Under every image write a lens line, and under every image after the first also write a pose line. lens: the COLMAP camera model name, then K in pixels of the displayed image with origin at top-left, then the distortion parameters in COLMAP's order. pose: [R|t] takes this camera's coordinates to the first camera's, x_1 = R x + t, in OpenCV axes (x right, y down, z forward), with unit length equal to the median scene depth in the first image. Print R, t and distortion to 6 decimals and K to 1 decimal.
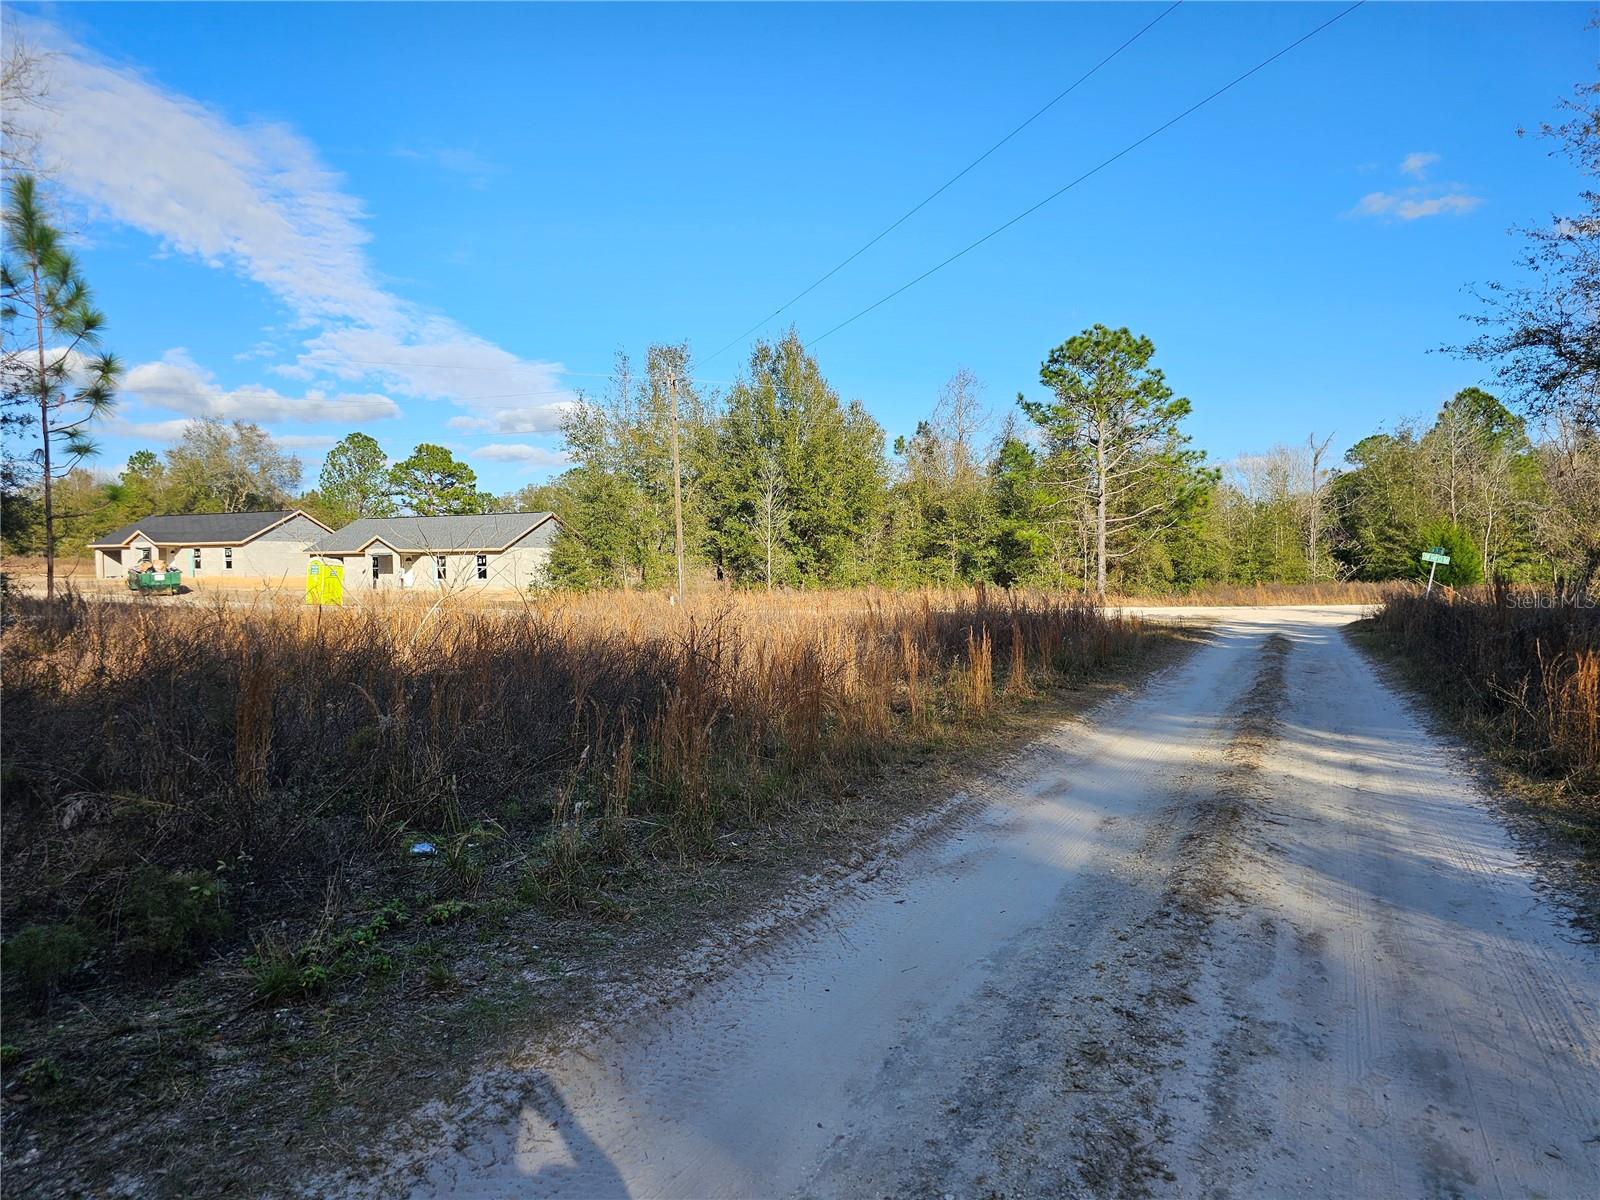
lens RADIAL K [[1066.0, 0, 795.6], [0, 1066.0, 607.6], [0, 0, 1]] dist [0.005427, -0.000753]
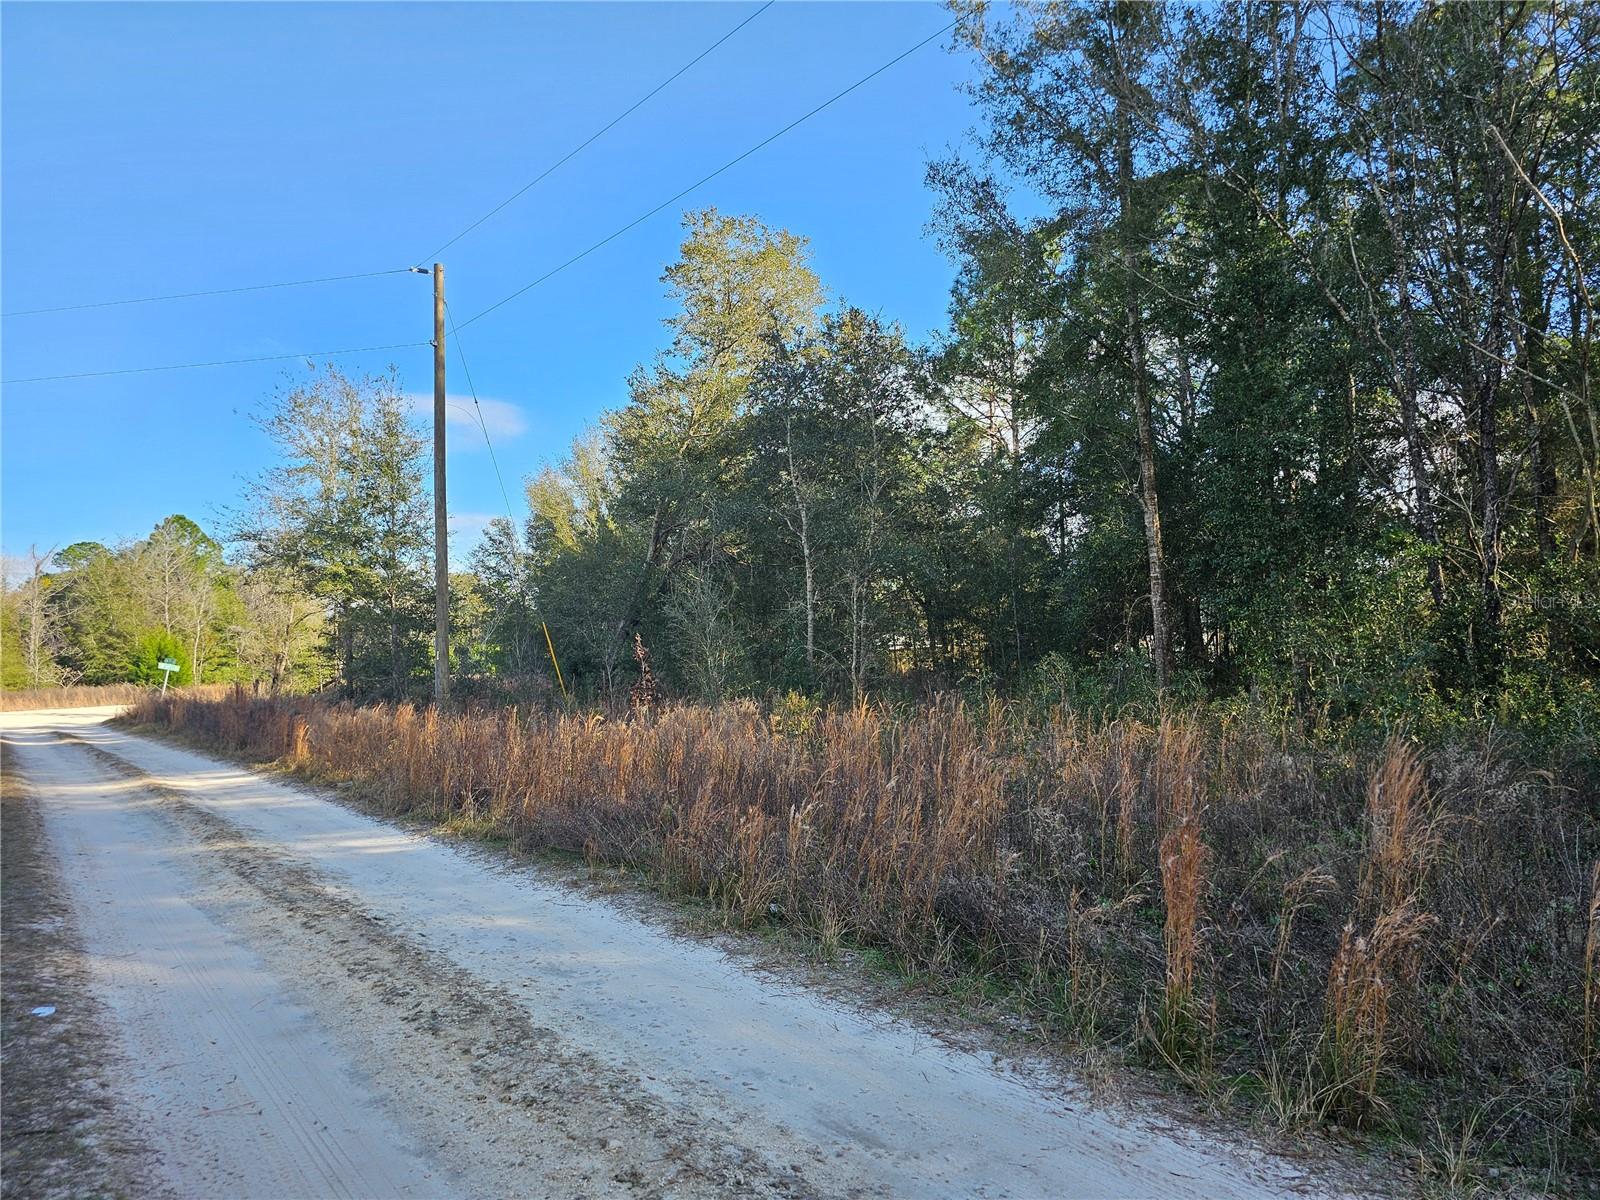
lens RADIAL K [[1066.0, 0, 796.2], [0, 1066.0, 604.9], [0, 0, 1]] dist [0.005427, -0.000753]
pose [[0.456660, 0.039783, 0.888751, -0.102524], [0.045794, 0.996624, -0.068142, 0.000782], [-0.888462, 0.071817, 0.453297, -0.132196]]
